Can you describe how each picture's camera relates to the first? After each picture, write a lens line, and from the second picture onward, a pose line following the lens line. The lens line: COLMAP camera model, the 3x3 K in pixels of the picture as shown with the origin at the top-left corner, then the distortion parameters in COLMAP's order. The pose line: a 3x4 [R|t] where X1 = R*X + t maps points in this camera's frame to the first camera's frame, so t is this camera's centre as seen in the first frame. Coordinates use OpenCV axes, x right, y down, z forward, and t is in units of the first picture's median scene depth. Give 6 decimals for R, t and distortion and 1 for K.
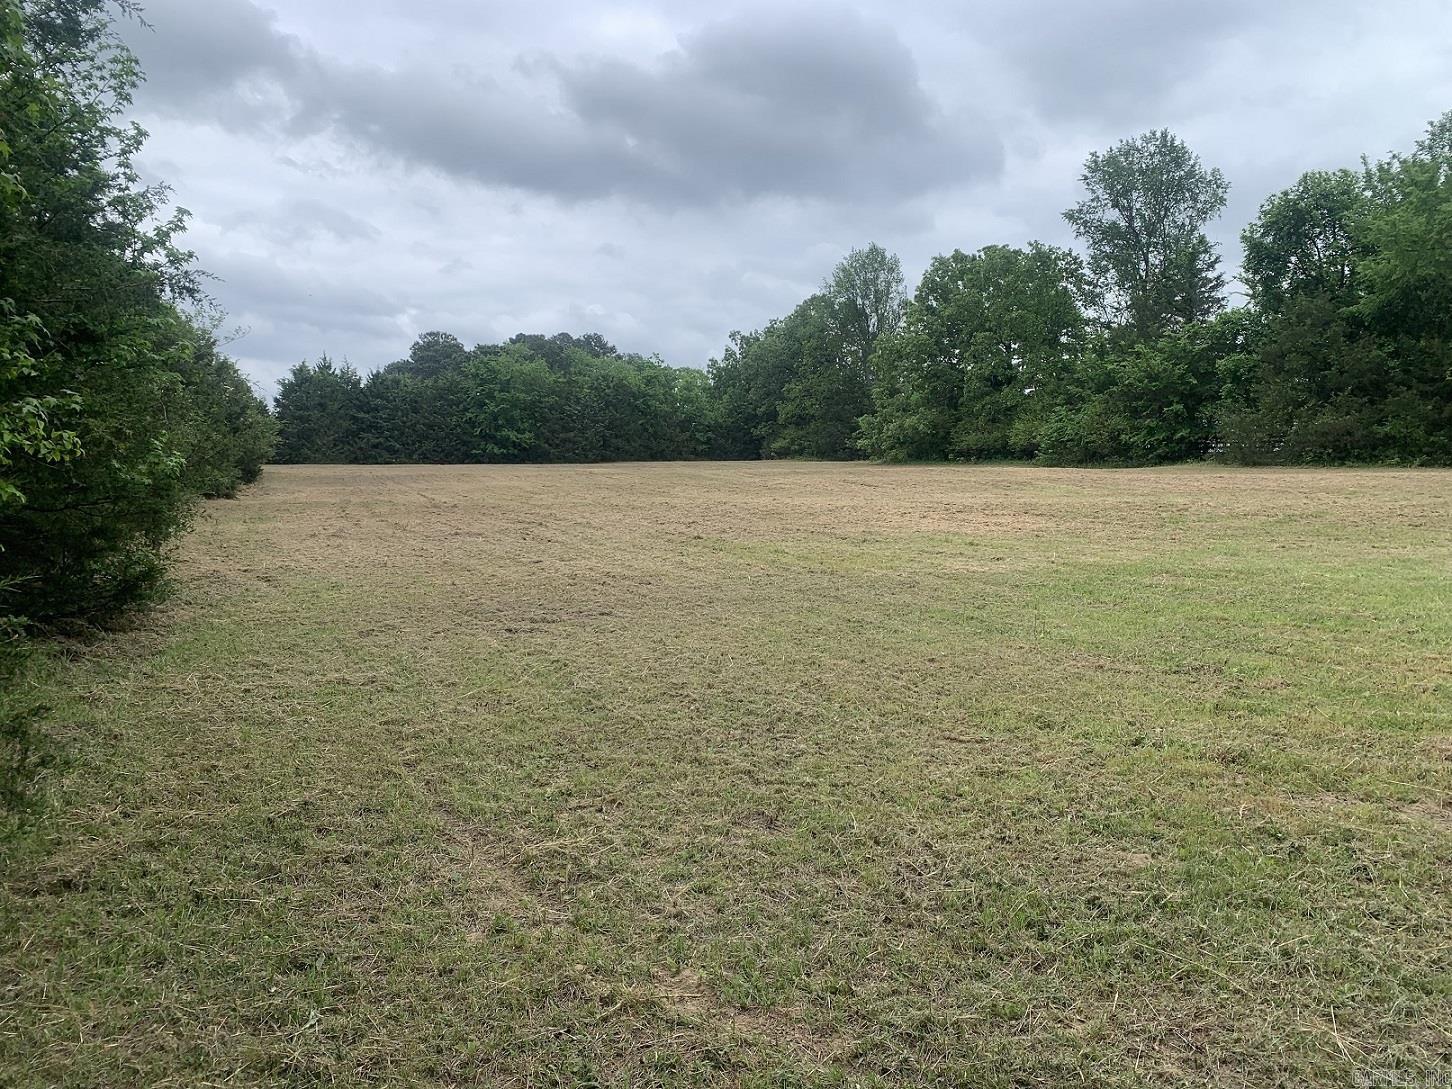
lens RADIAL K [[1116.9, 0, 725.9], [0, 1116.9, 535.7], [0, 0, 1]] dist [0.052710, -0.072638]
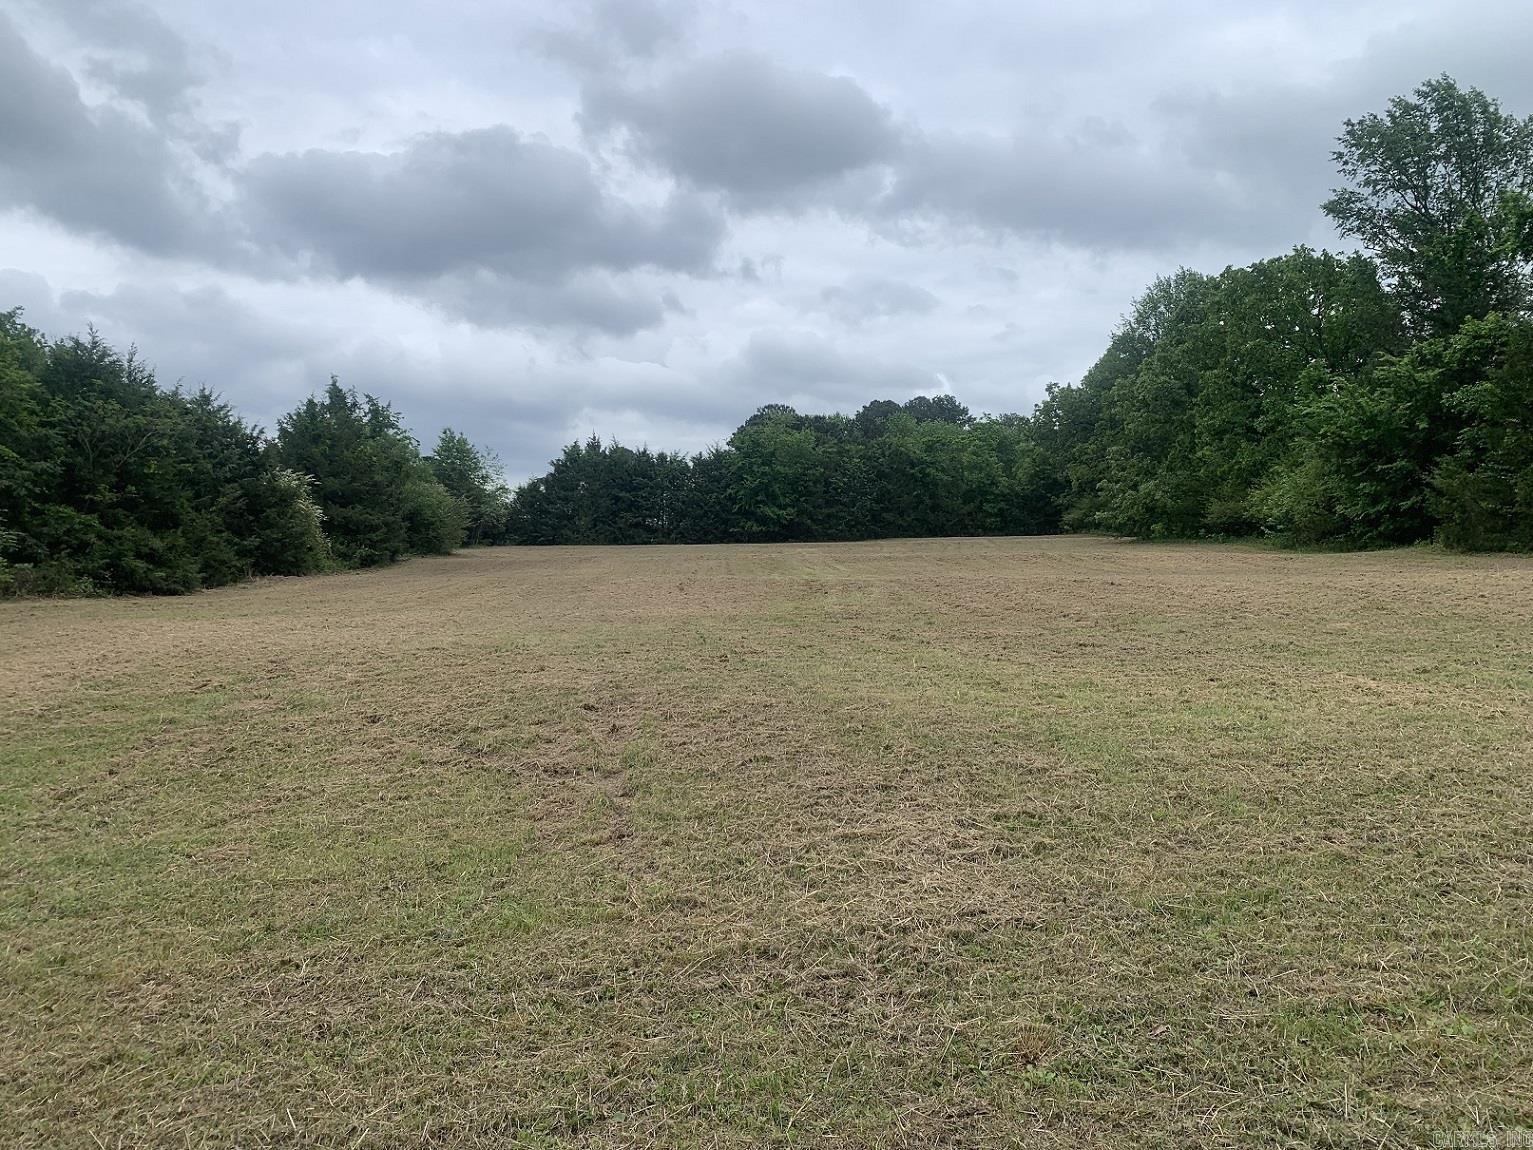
lens RADIAL K [[1179.2, 0, 768.5], [0, 1179.2, 571.1], [0, 0, 1]] dist [0.052710, -0.072638]
pose [[0.932542, 0.000269, -0.361060, 0.734611], [-0.011833, 0.999485, -0.029816, -0.053396], [0.360867, 0.032077, 0.932066, 0.431849]]
